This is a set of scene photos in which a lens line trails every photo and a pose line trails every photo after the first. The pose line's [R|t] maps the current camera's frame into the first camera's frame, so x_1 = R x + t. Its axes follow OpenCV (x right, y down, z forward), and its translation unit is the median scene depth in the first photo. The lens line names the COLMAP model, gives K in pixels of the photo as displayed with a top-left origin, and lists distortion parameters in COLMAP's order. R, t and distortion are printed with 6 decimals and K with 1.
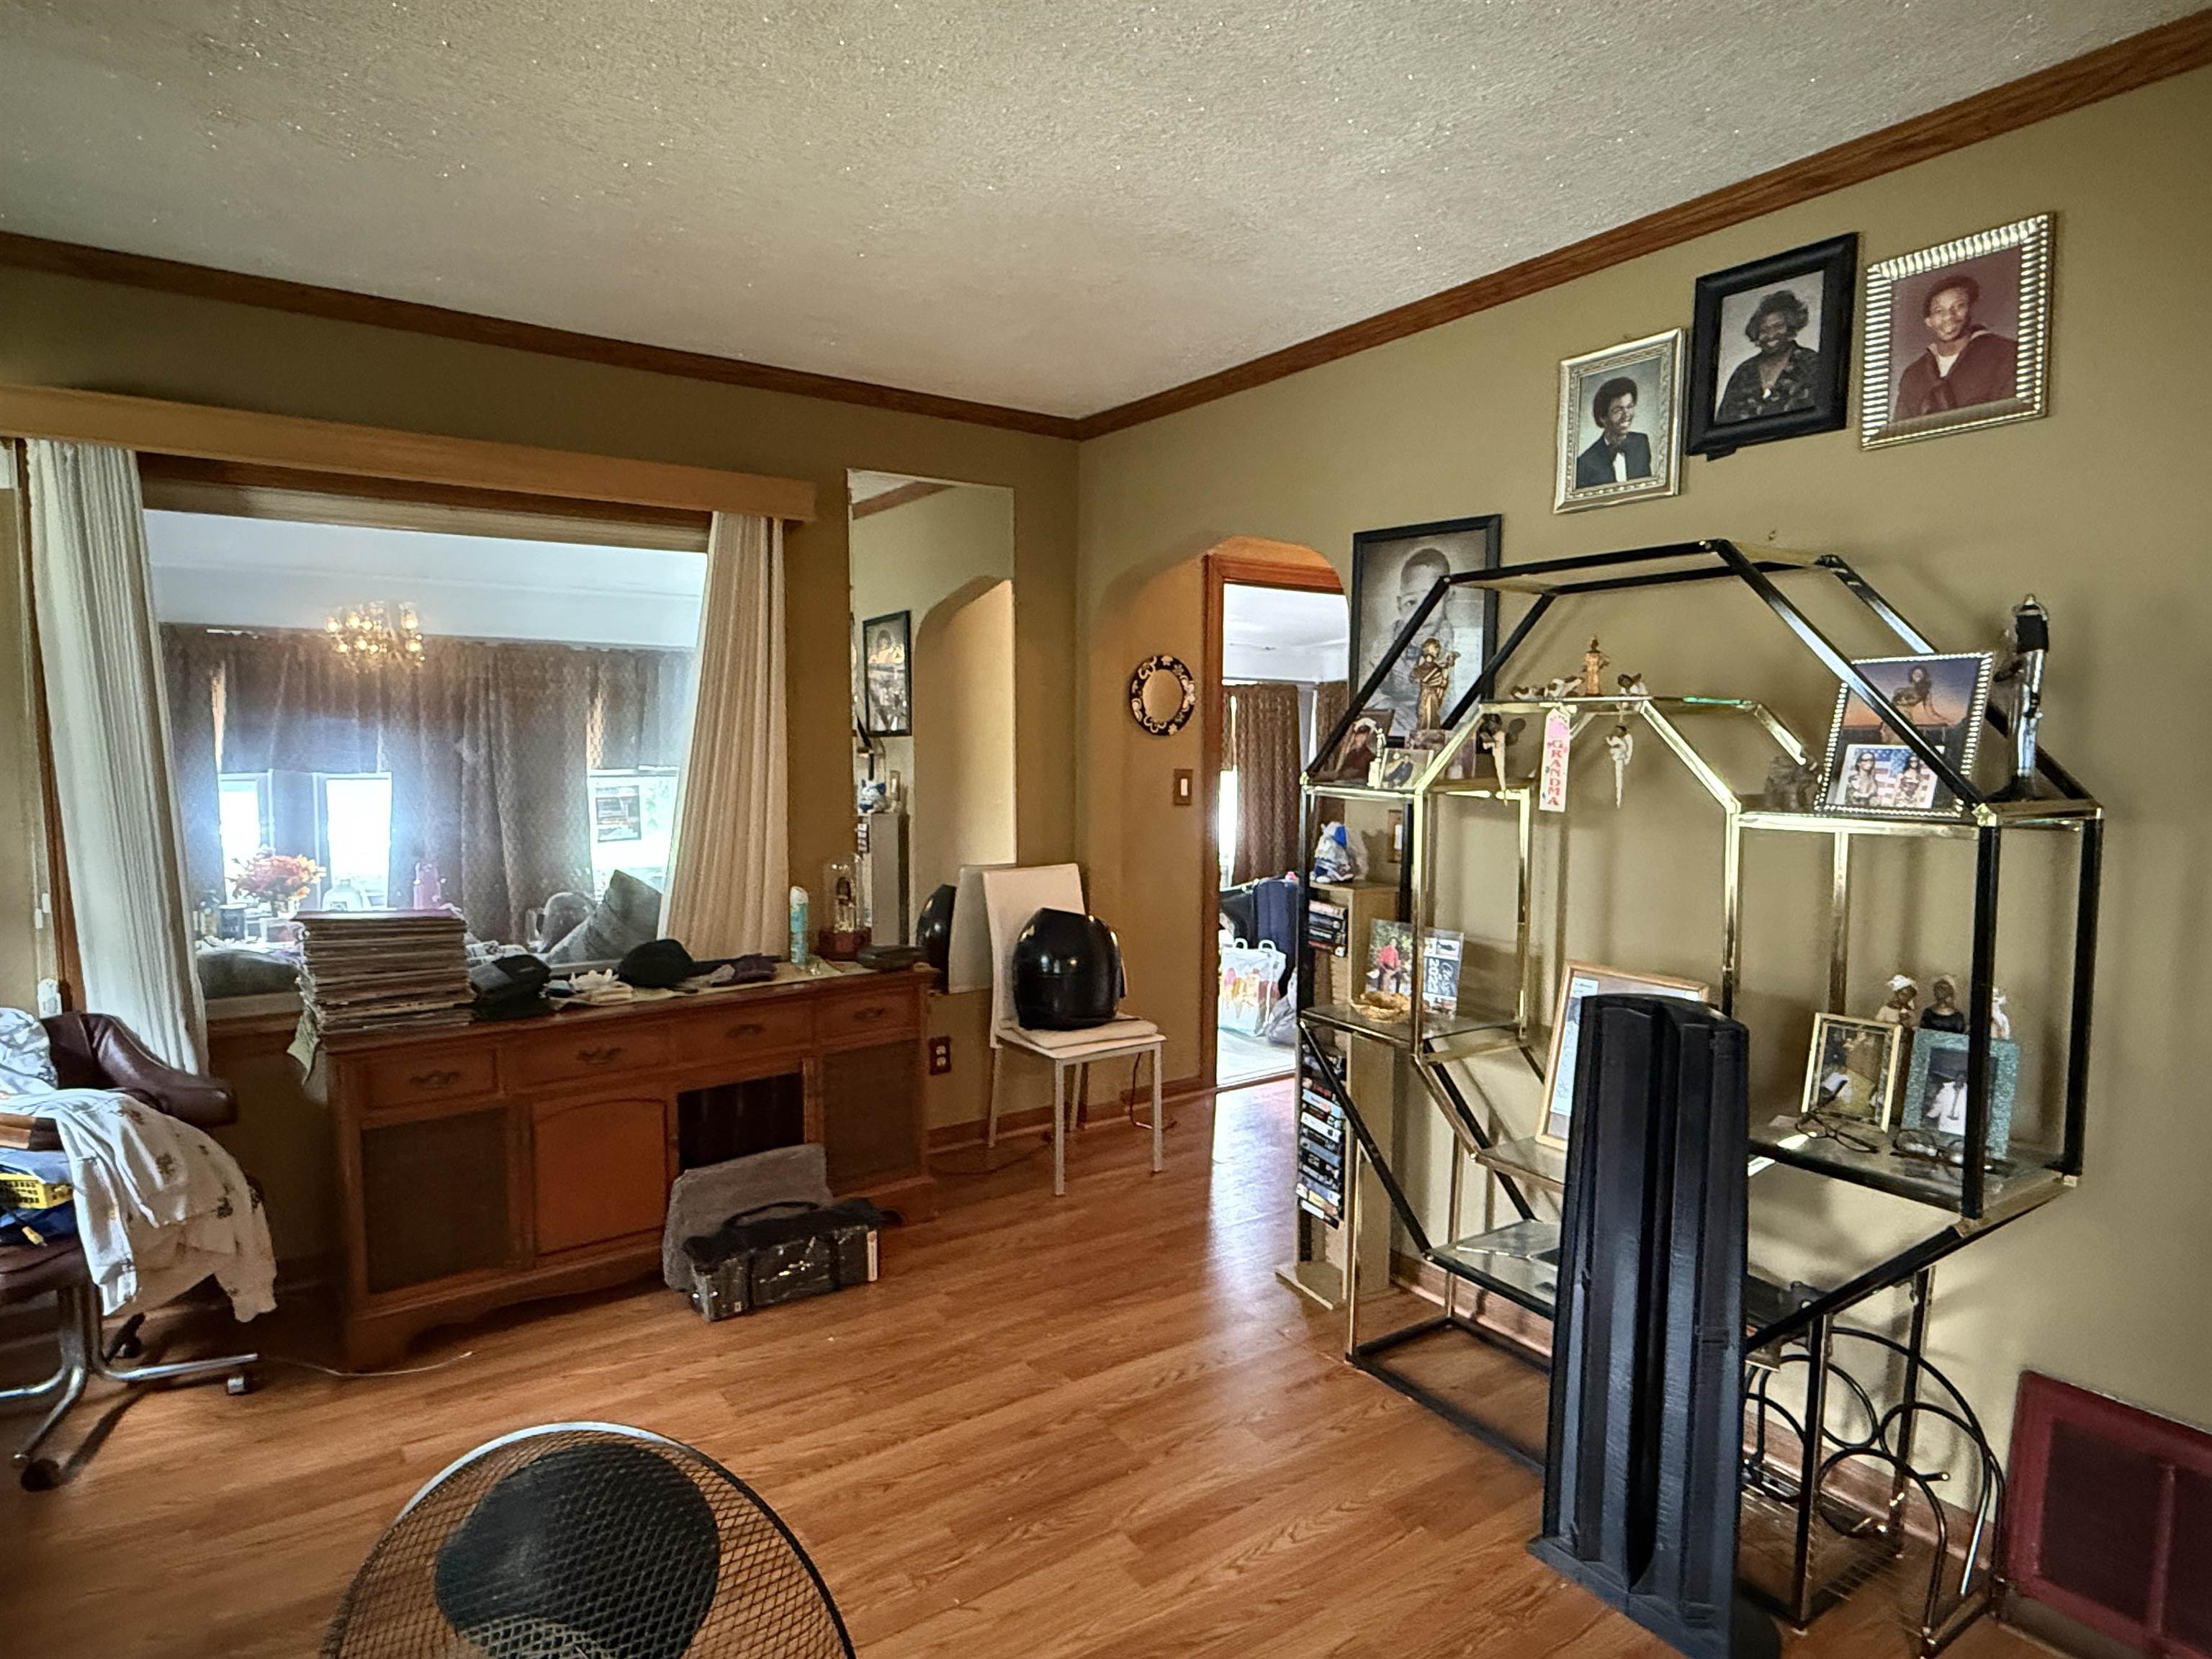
lens RADIAL K [[1236.6, 0, 1107.7], [0, 1236.6, 839.0], [0, 0, 1]] dist [0.009341, 0.002291]
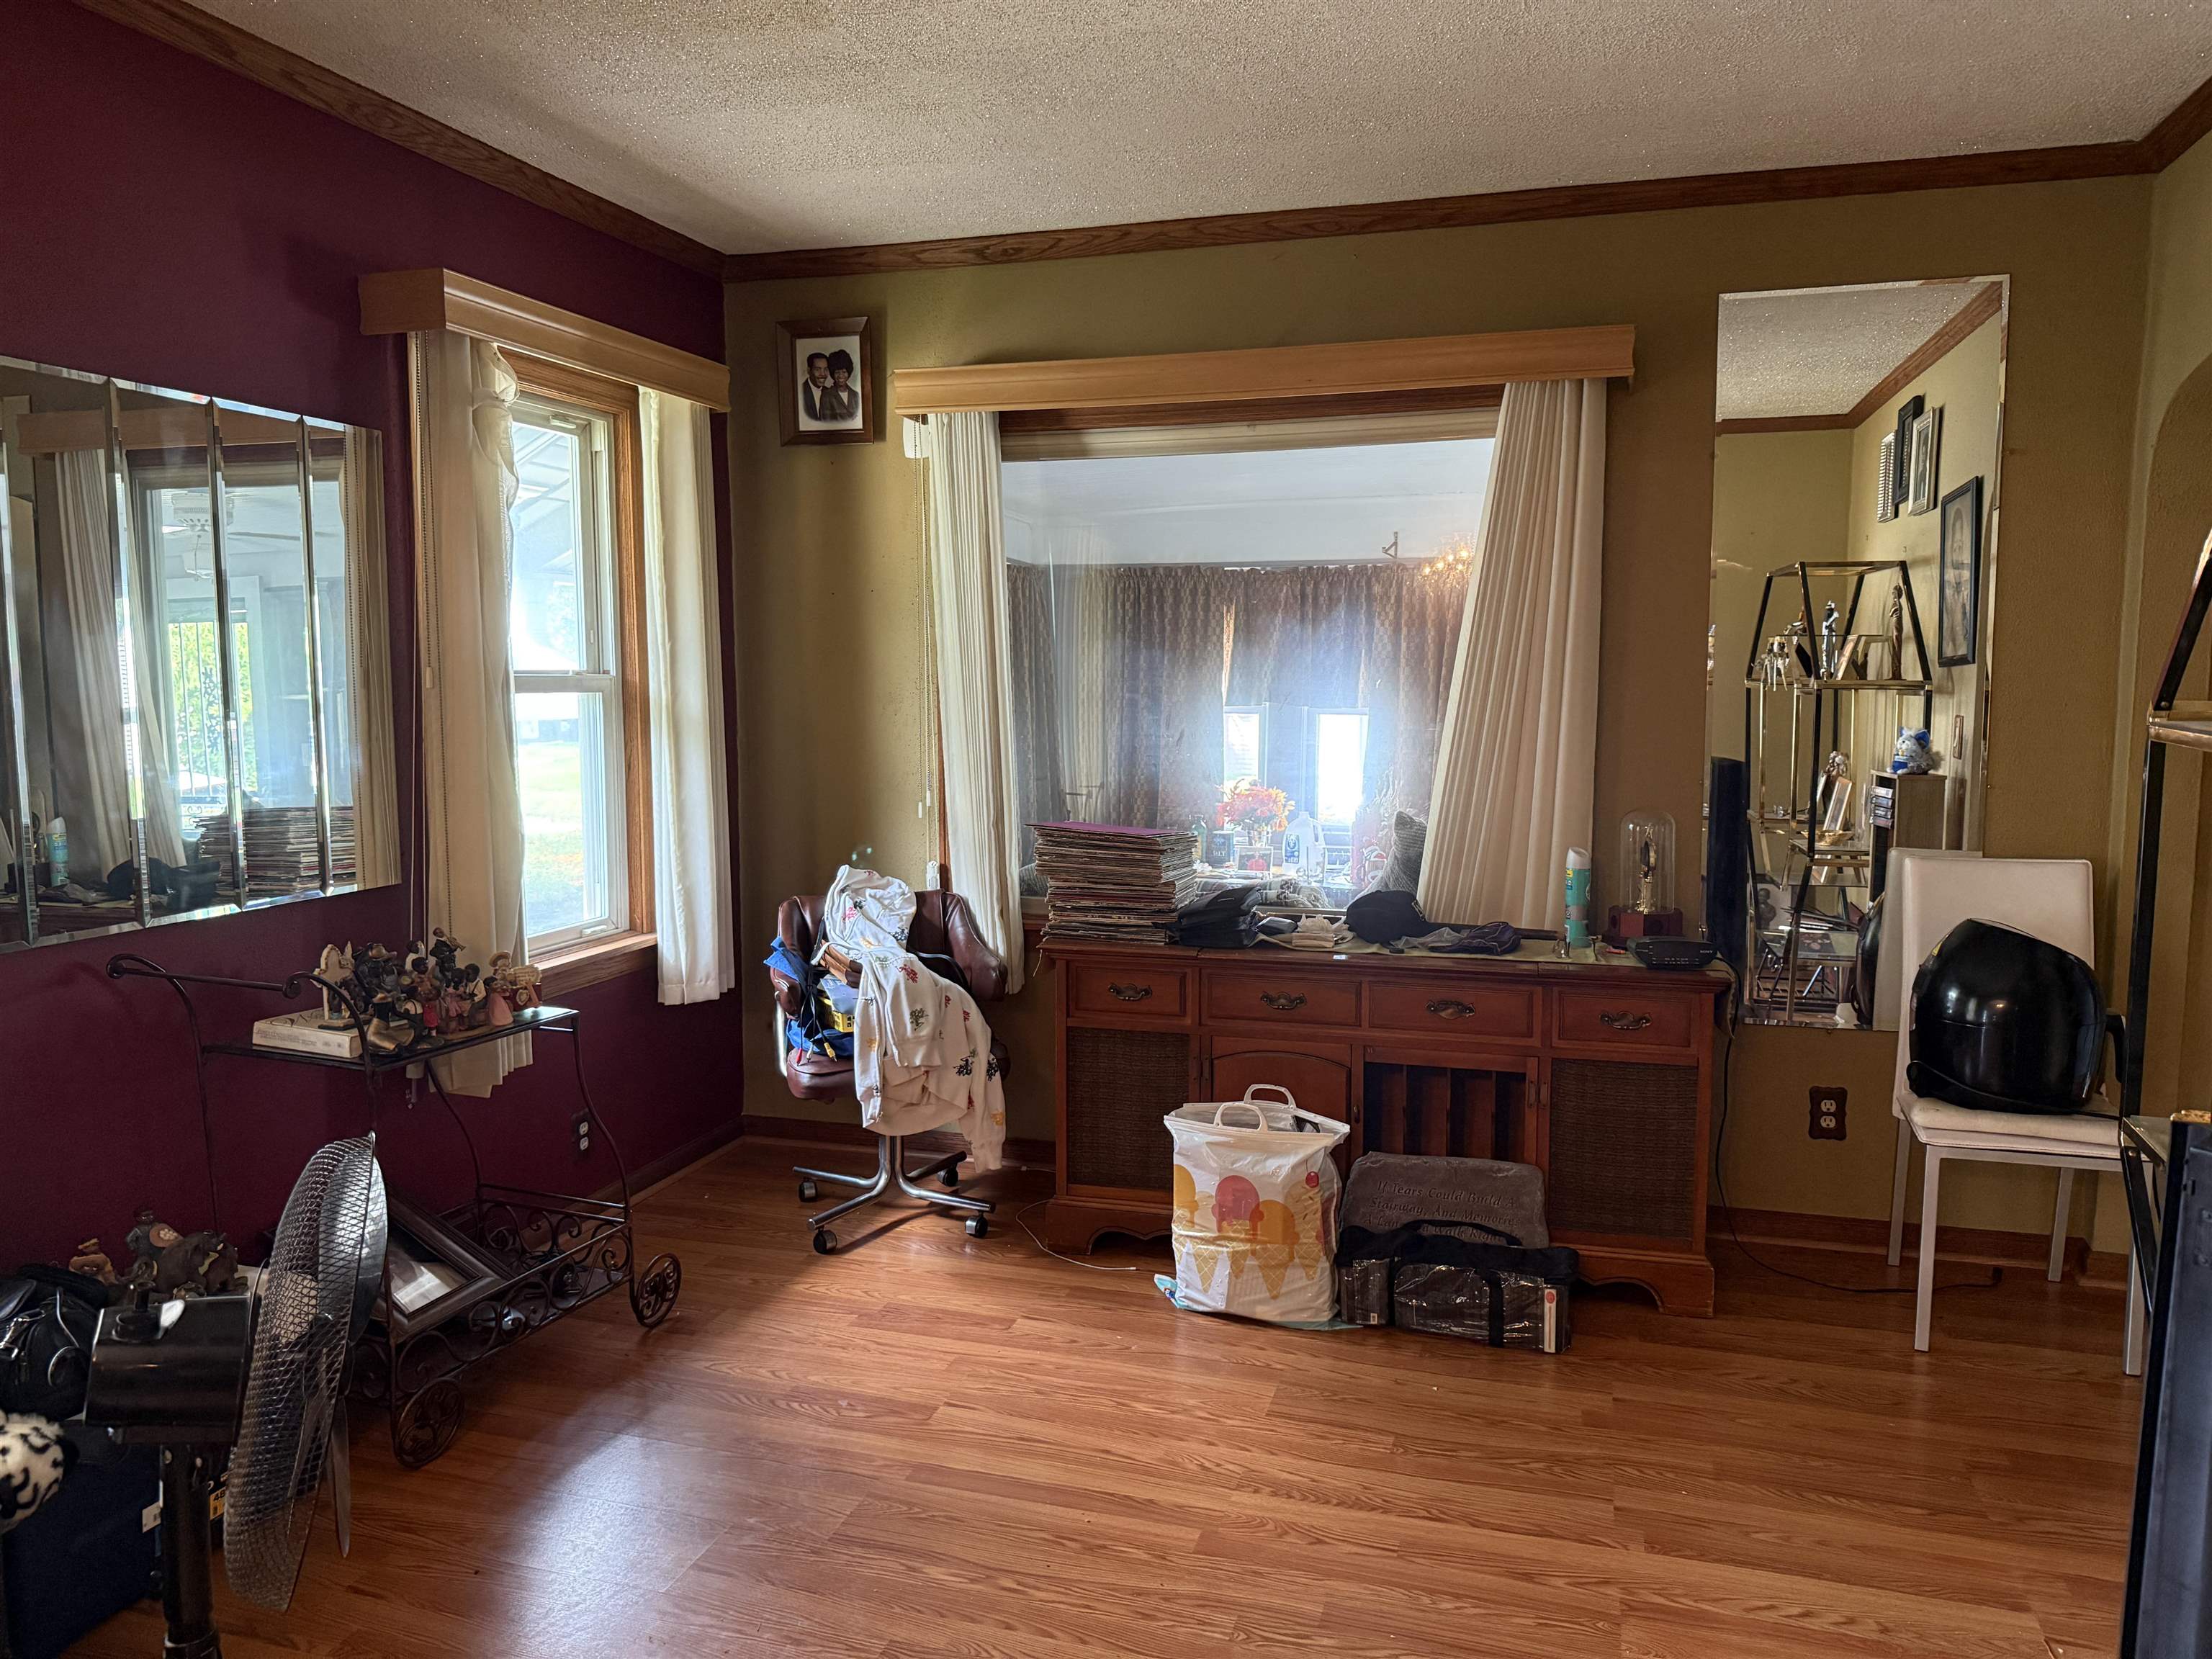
lens RADIAL K [[1563.3, 0, 1105.9], [0, 1563.3, 834.0], [0, 0, 1]] dist [0.027835, -0.007465]
pose [[0.621037, 0.075337, -0.780152, 0.434474], [-0.067292, 0.996820, 0.042692, 0.010019], [0.780887, 0.025984, 0.624132, 0.178408]]
